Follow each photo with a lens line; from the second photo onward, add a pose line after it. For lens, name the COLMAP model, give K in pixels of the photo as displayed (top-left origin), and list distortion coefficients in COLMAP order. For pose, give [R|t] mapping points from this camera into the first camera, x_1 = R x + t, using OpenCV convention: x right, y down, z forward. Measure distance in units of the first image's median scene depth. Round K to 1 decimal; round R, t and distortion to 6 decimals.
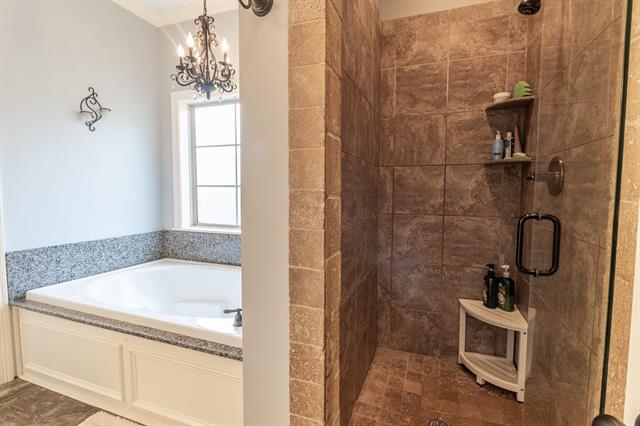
lens RADIAL K [[320.9, 0, 318.9], [0, 320.9, 212.2], [0, 0, 1]] dist [0.002170, 0.000569]
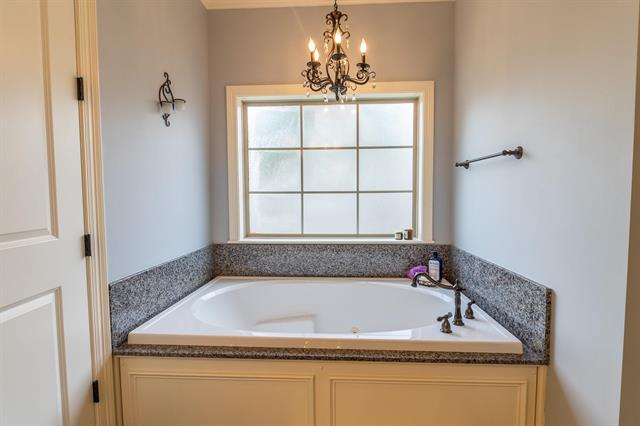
lens RADIAL K [[320.9, 0, 320.6], [0, 320.9, 213.9], [0, 0, 1]] dist [0.002170, 0.000569]
pose [[0.947647, -0.029519, 0.317952, -0.600492], [0.032456, 0.999465, -0.003940, -0.015648], [-0.317666, 0.014053, 0.948099, 0.110296]]
